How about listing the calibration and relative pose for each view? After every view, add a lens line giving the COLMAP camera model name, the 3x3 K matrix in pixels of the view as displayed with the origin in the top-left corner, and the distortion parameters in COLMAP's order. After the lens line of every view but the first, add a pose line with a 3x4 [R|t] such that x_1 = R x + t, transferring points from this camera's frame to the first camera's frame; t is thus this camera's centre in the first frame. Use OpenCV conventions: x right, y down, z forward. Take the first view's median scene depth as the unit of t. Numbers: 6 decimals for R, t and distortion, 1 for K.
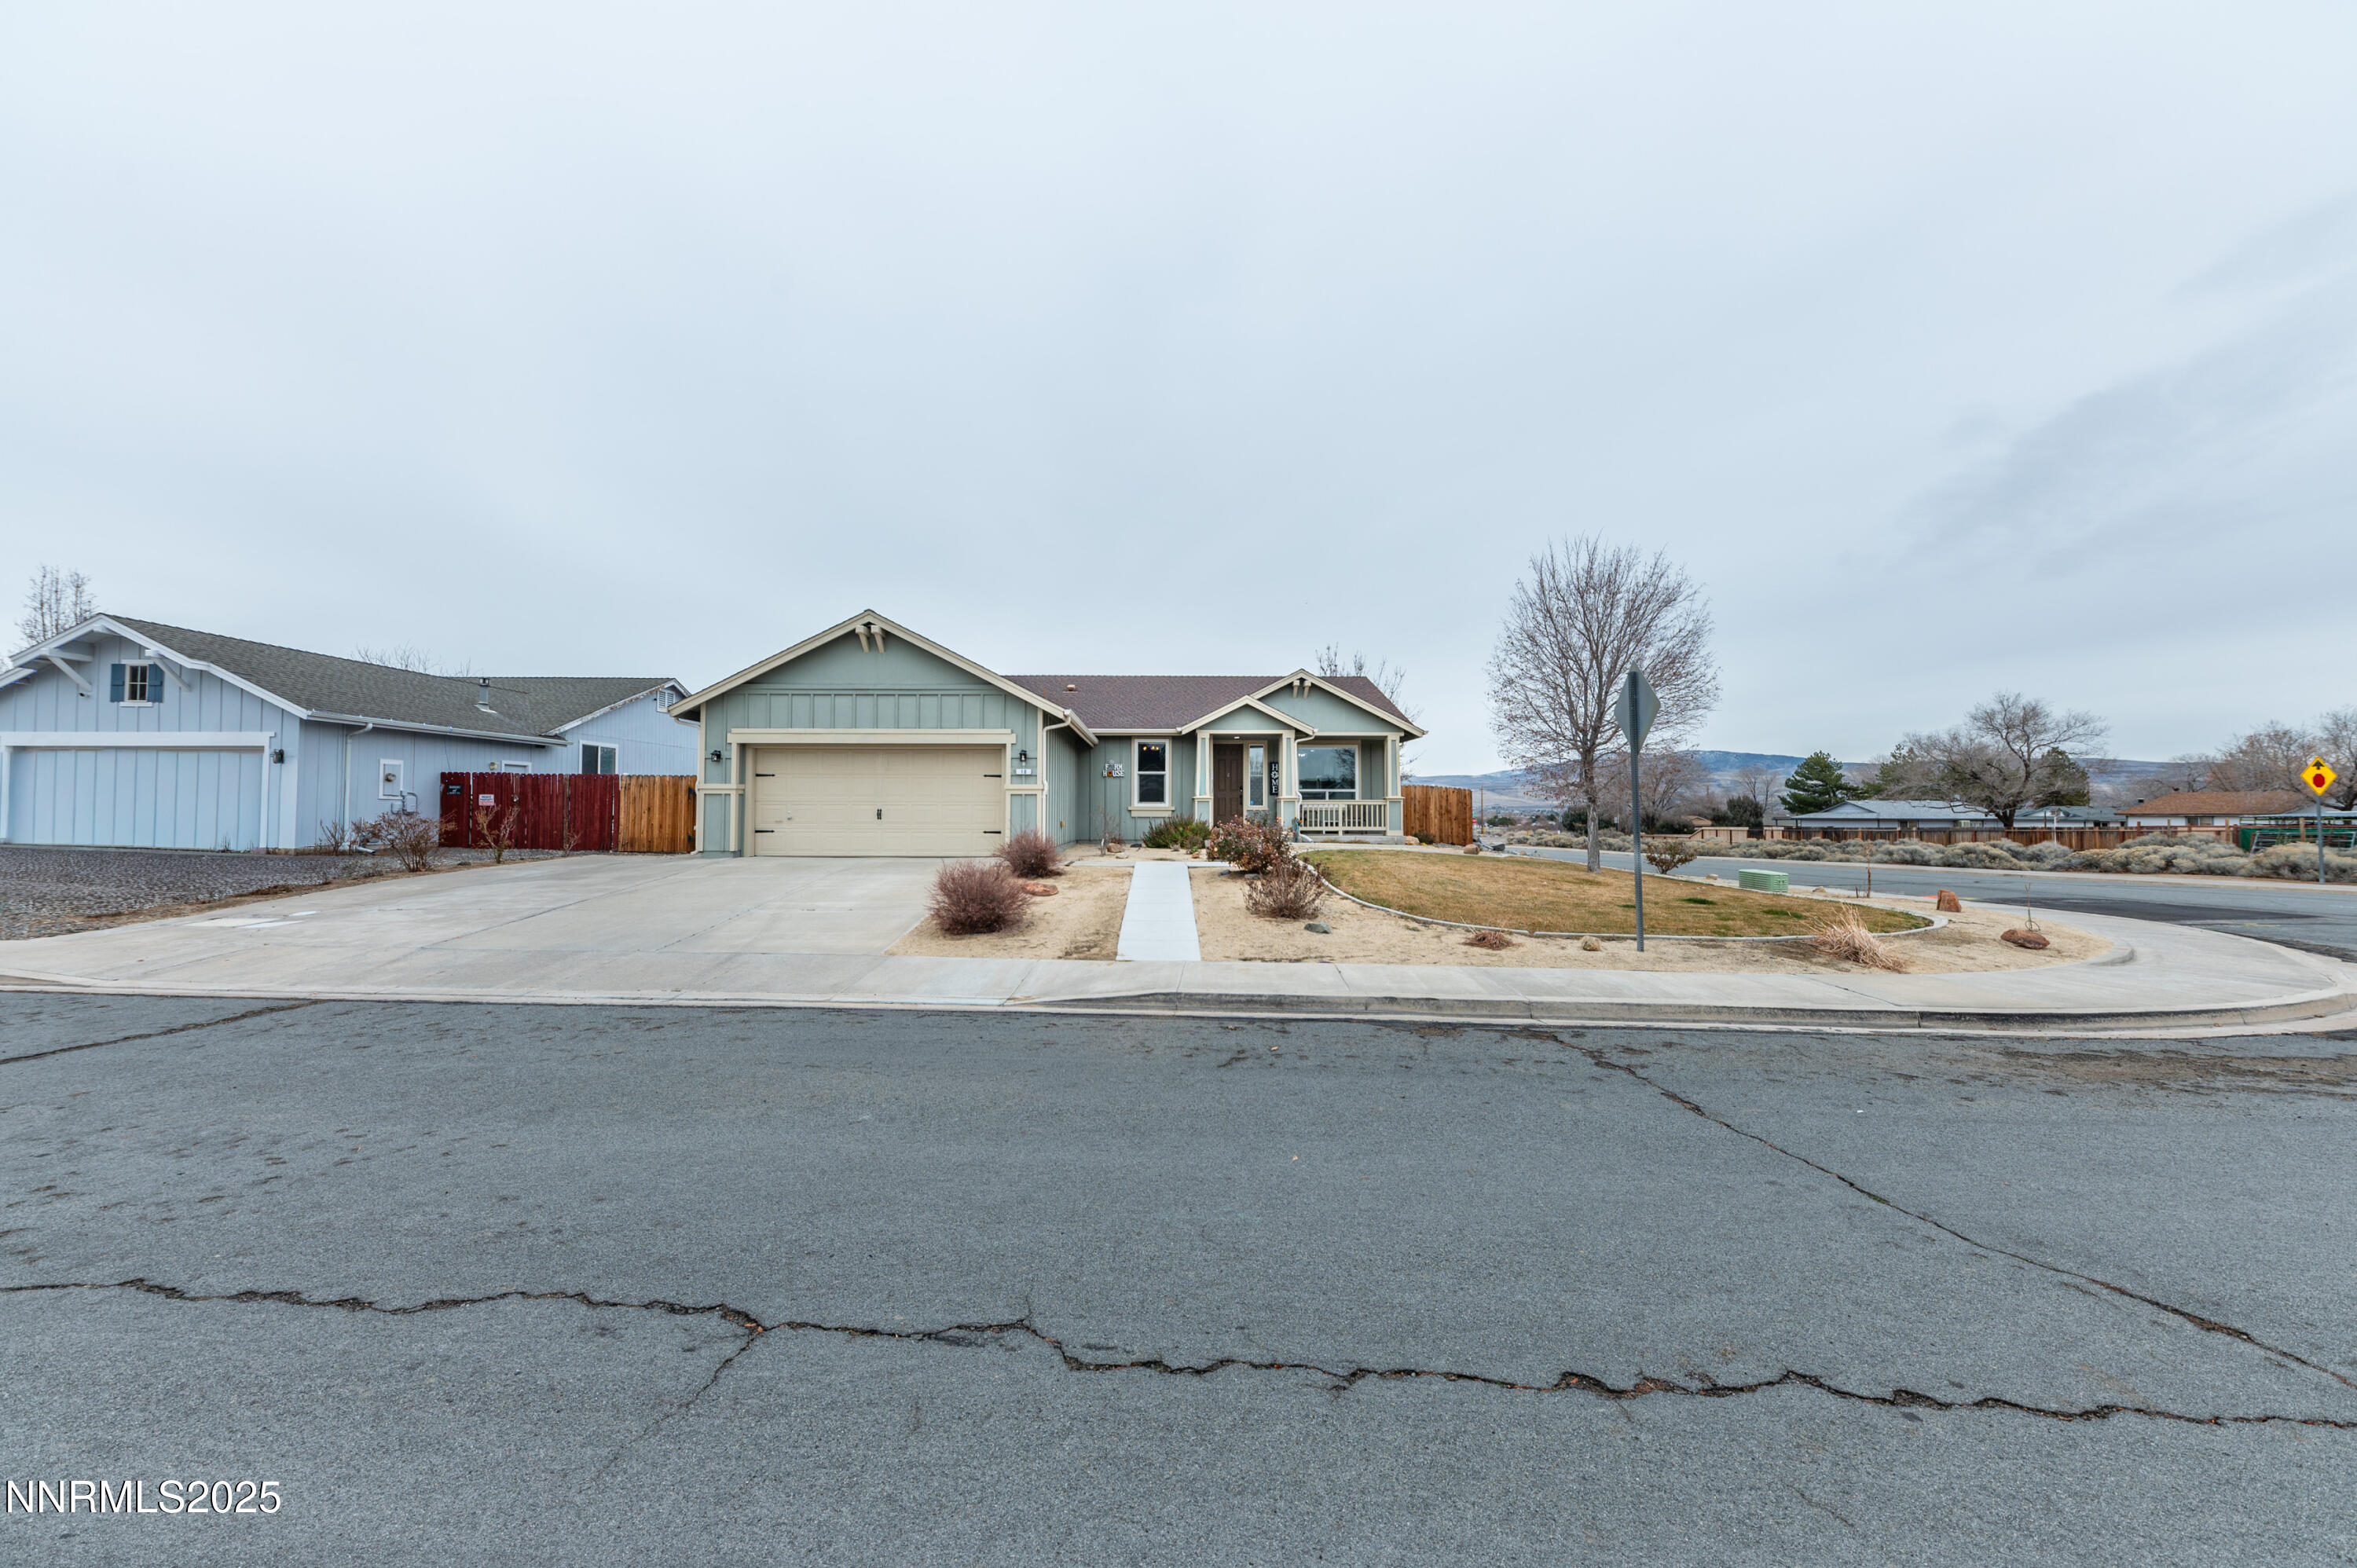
lens RADIAL K [[805.6, 0, 1165.7], [0, 805.6, 785.9], [0, 0, 1]] dist [0.009637, -0.002303]
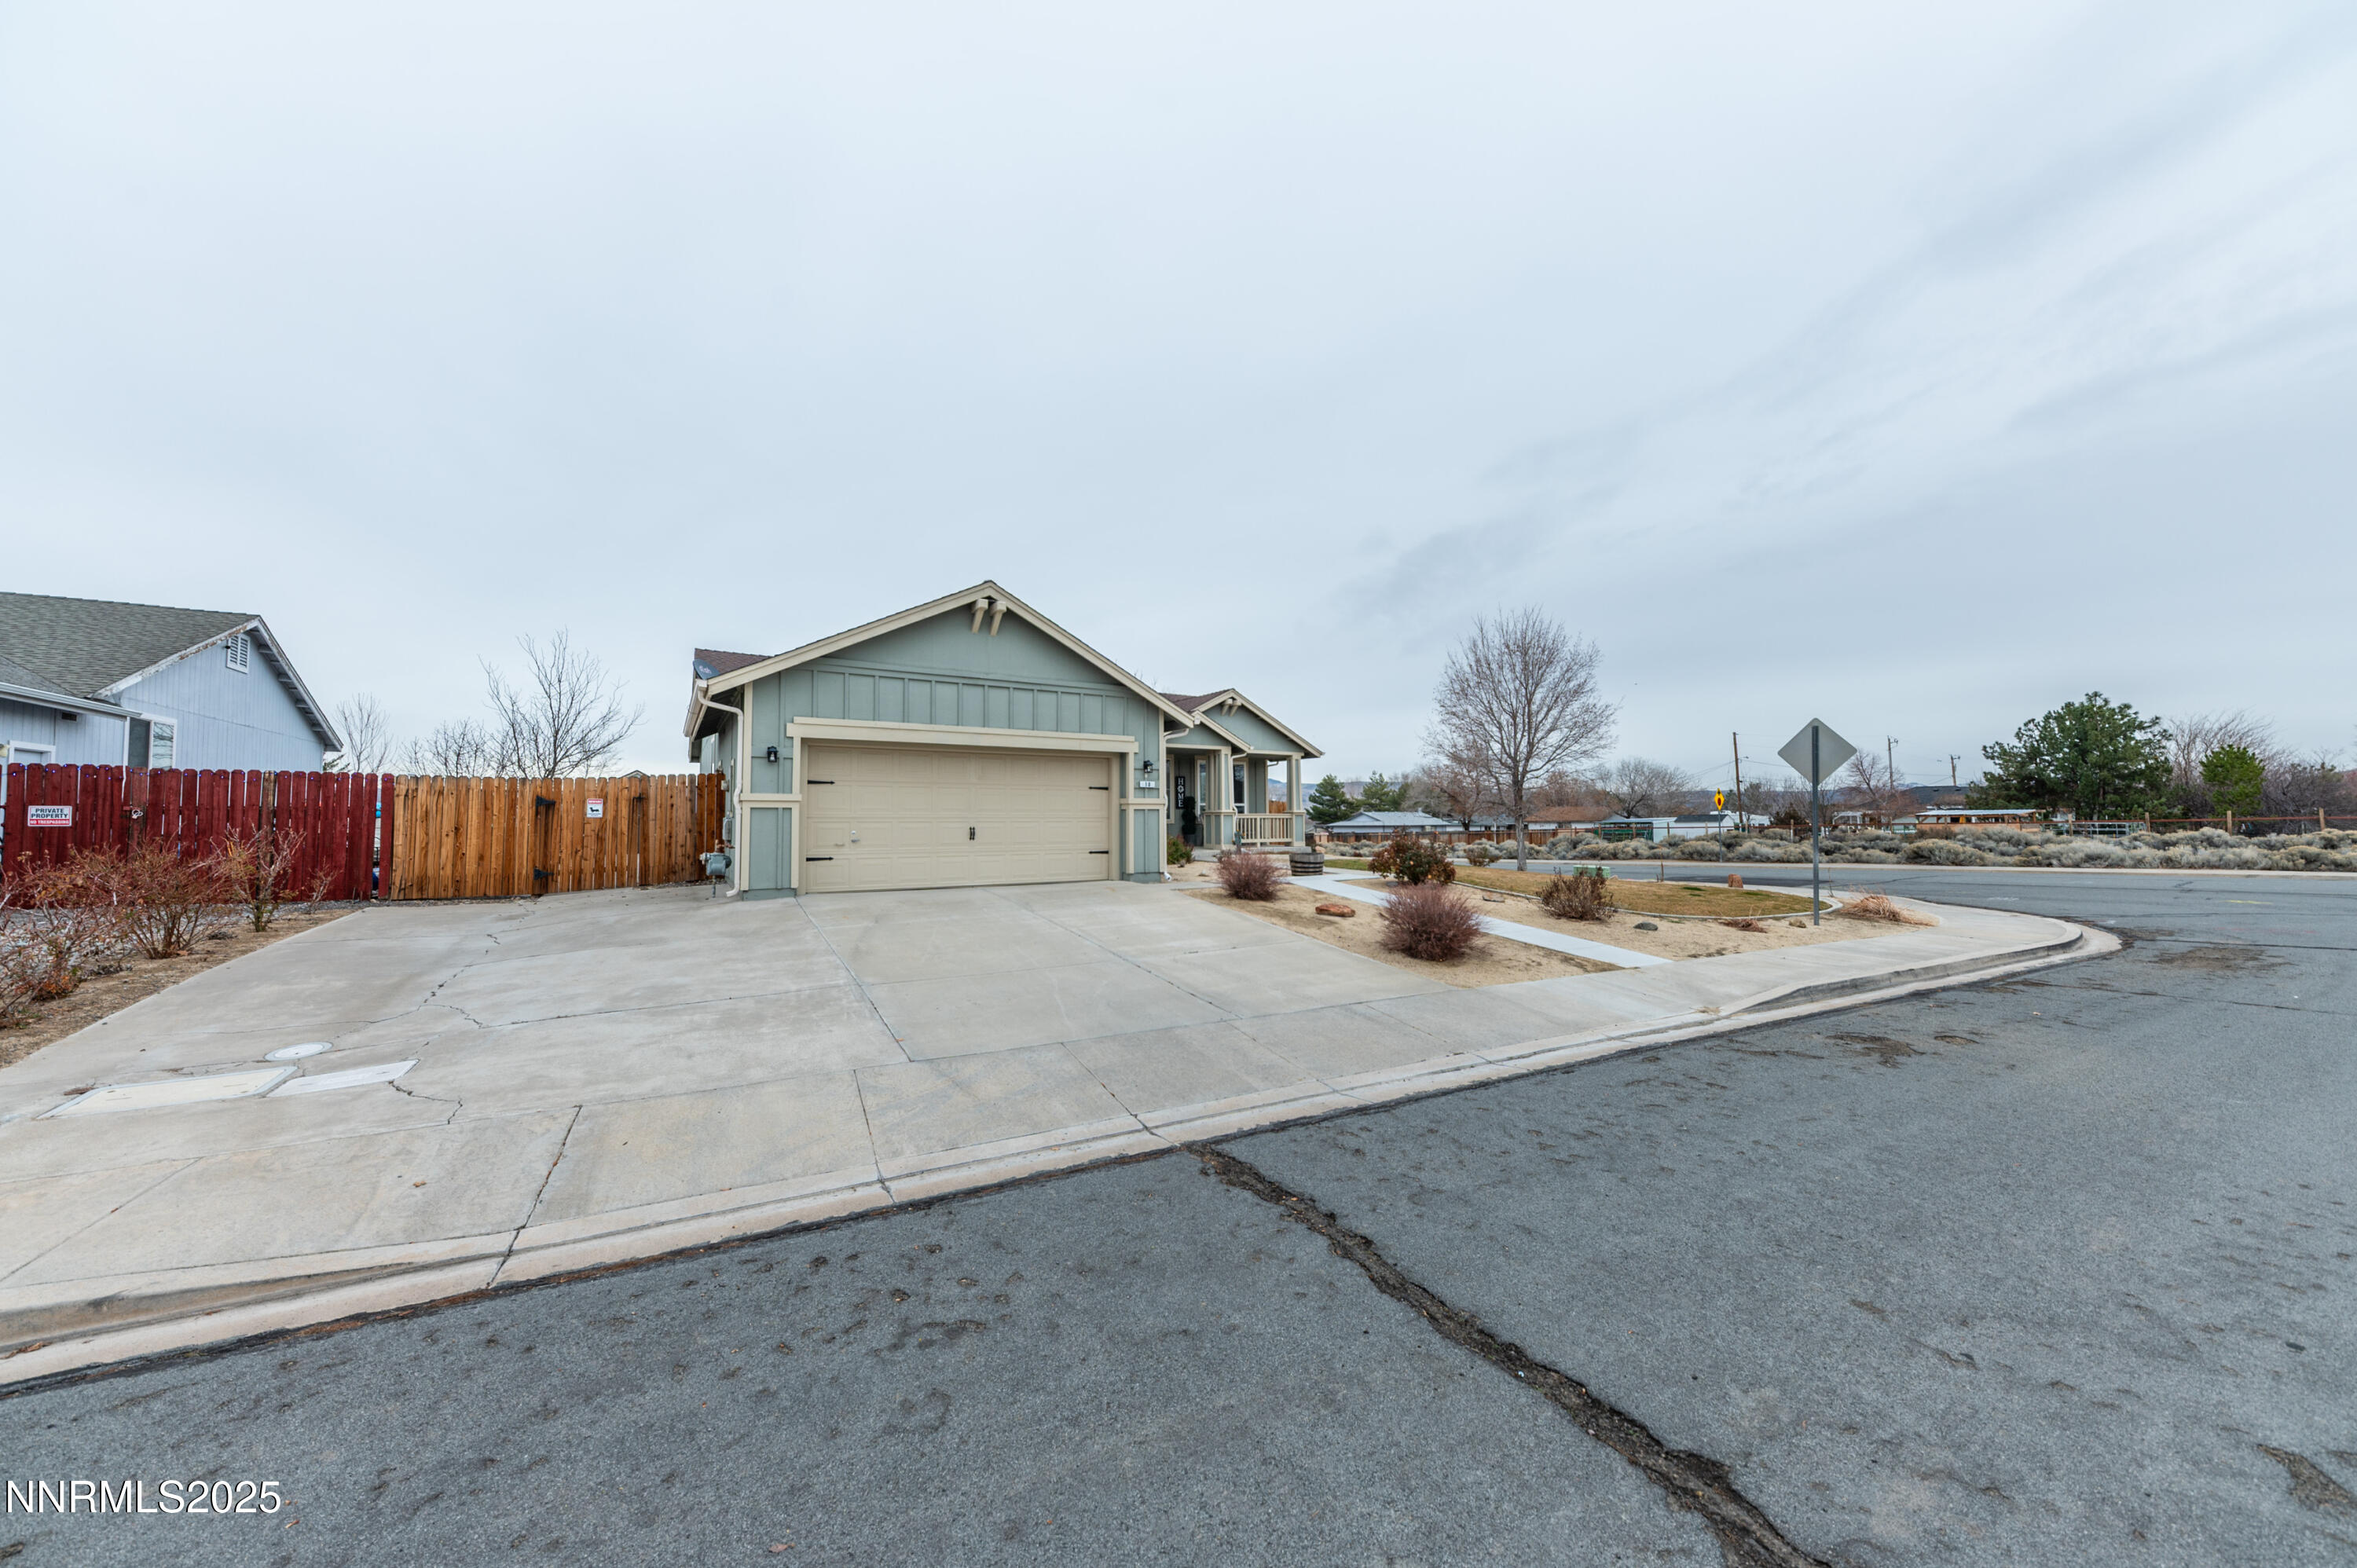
lens RADIAL K [[805.6, 0, 1173.6], [0, 805.6, 792.6], [0, 0, 1]] dist [0.009637, -0.002303]
pose [[0.852650, 0.012534, 0.522333, -0.492236], [-0.009902, 0.999920, -0.007829, -0.001151], [-0.522389, 0.001503, 0.852706, 0.167590]]
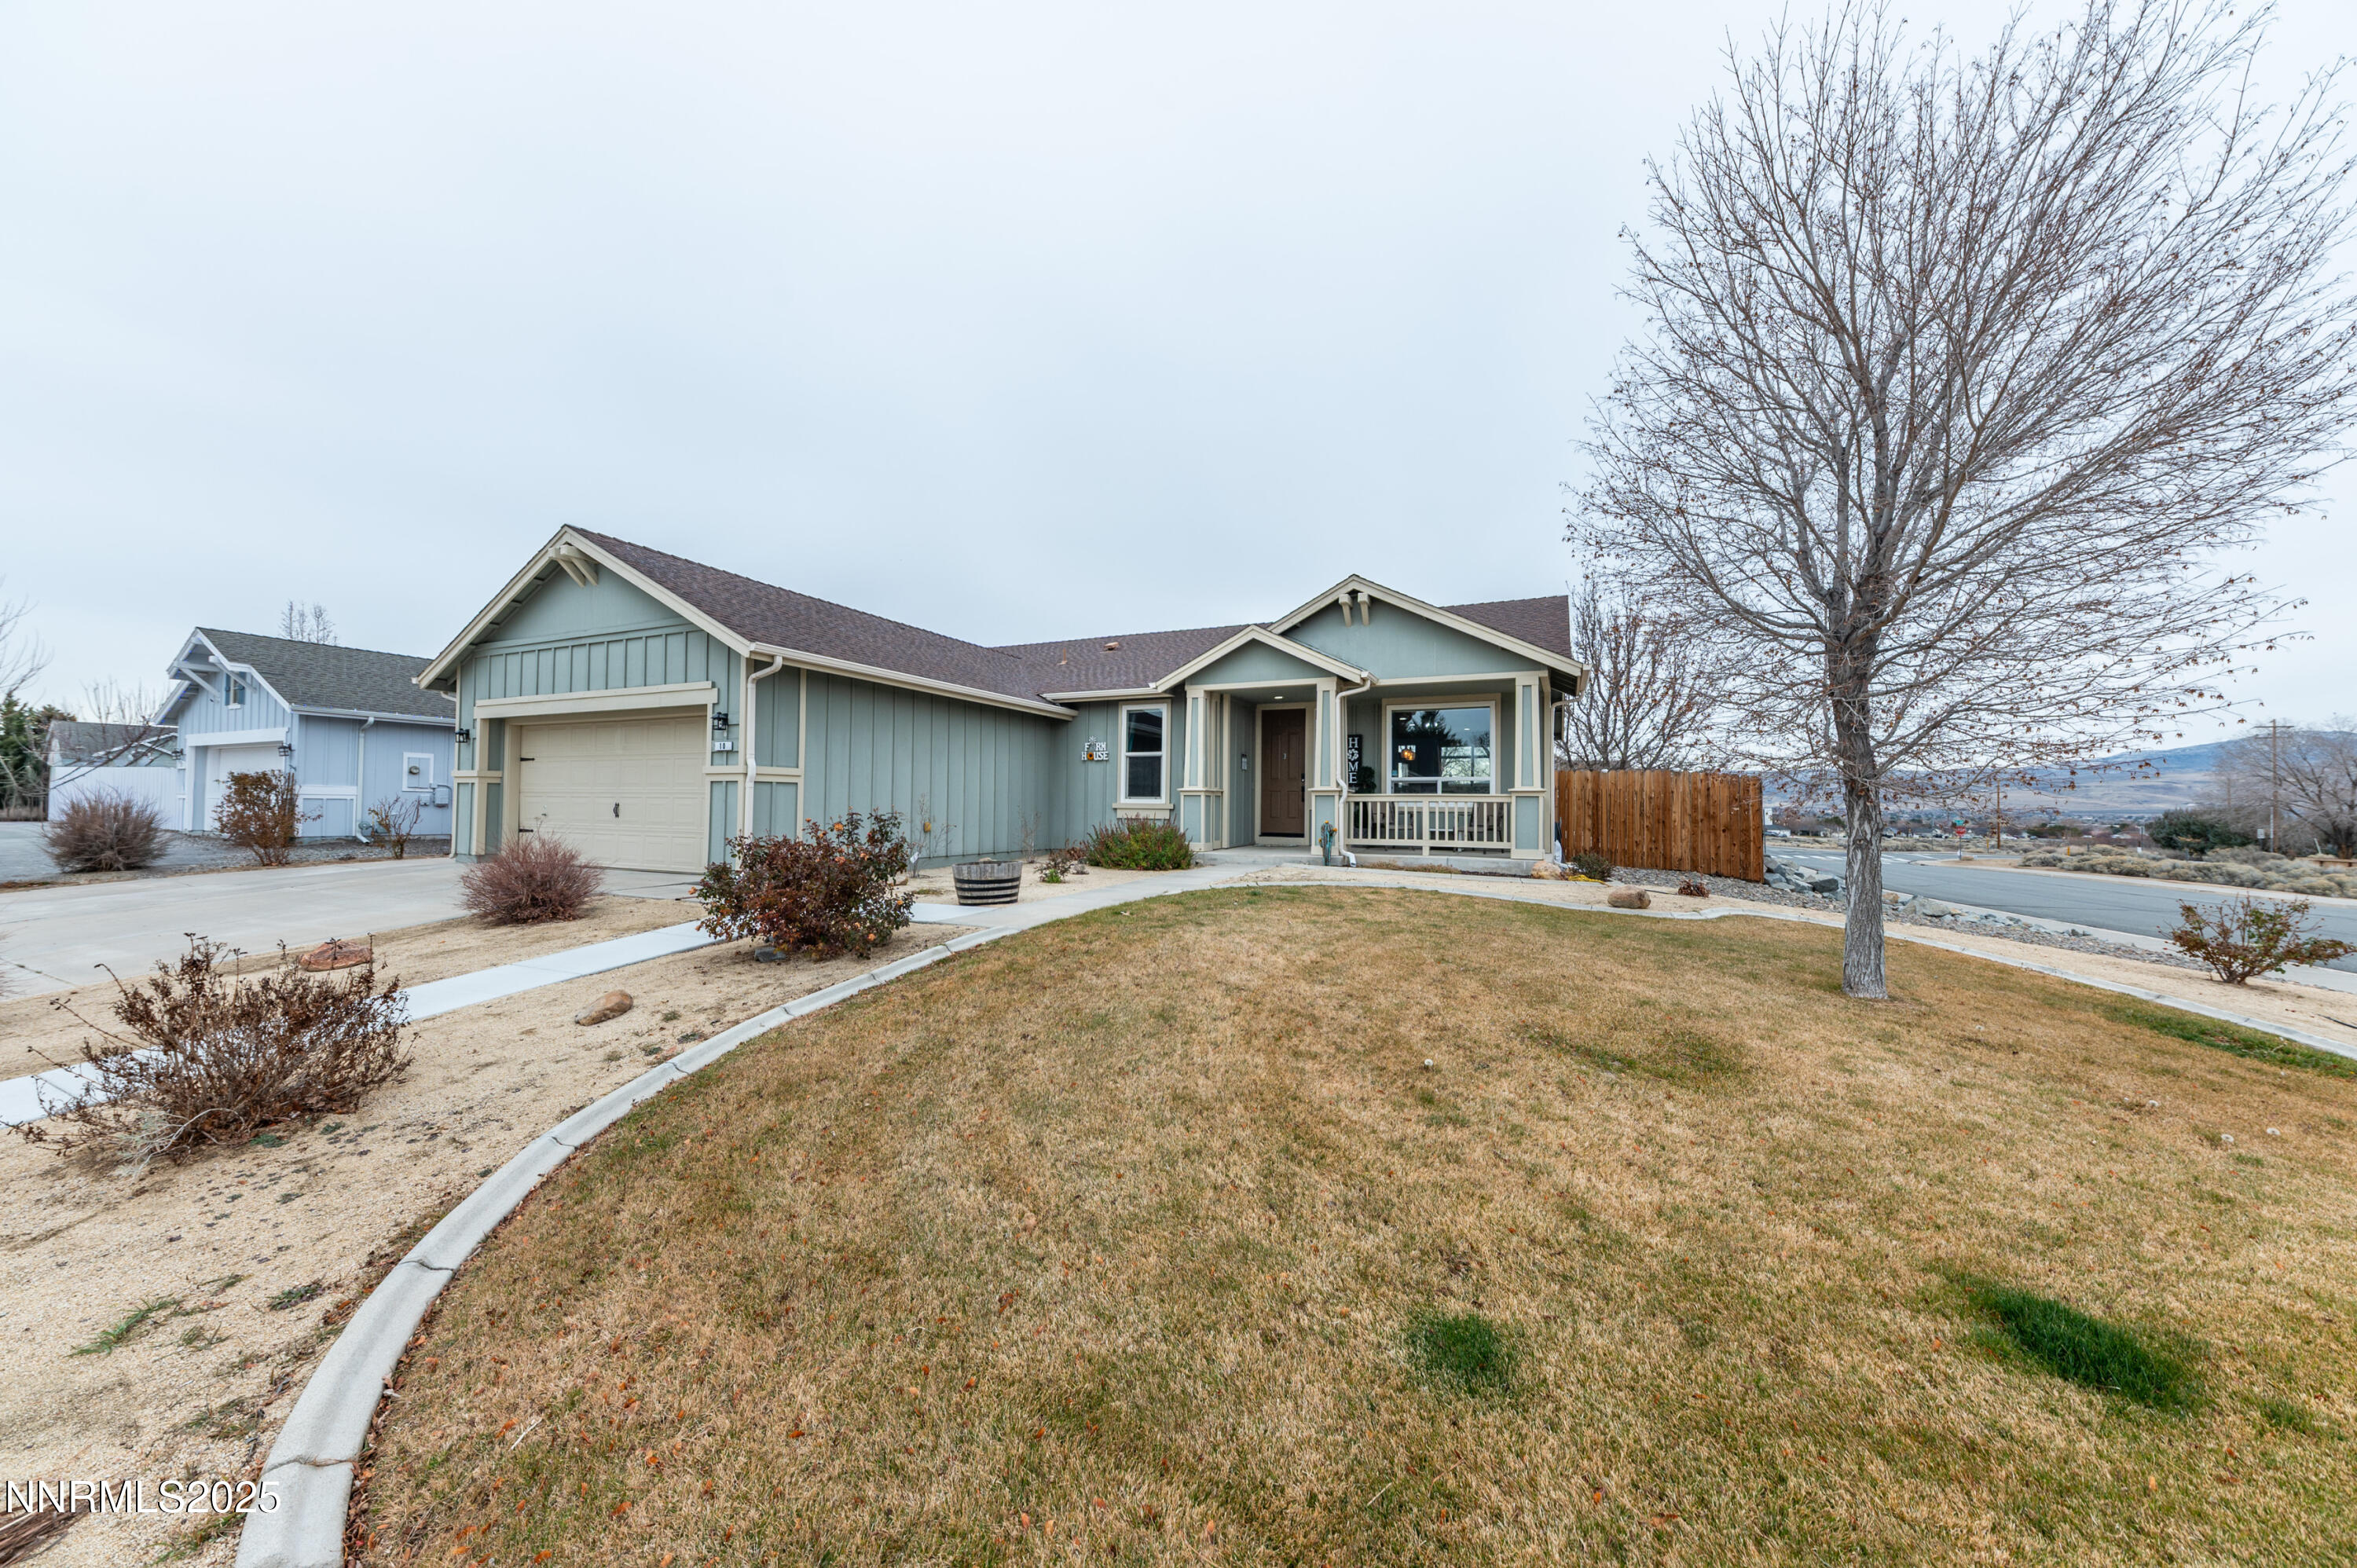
lens RADIAL K [[805.6, 0, 1168.2], [0, 805.6, 786.6], [0, 0, 1]] dist [0.009637, -0.002303]
pose [[0.905314, -0.003295, -0.424729, 0.332747], [0.003973, 0.999992, 0.000711, 0.012515], [0.424724, -0.002331, 0.905320, 0.446159]]
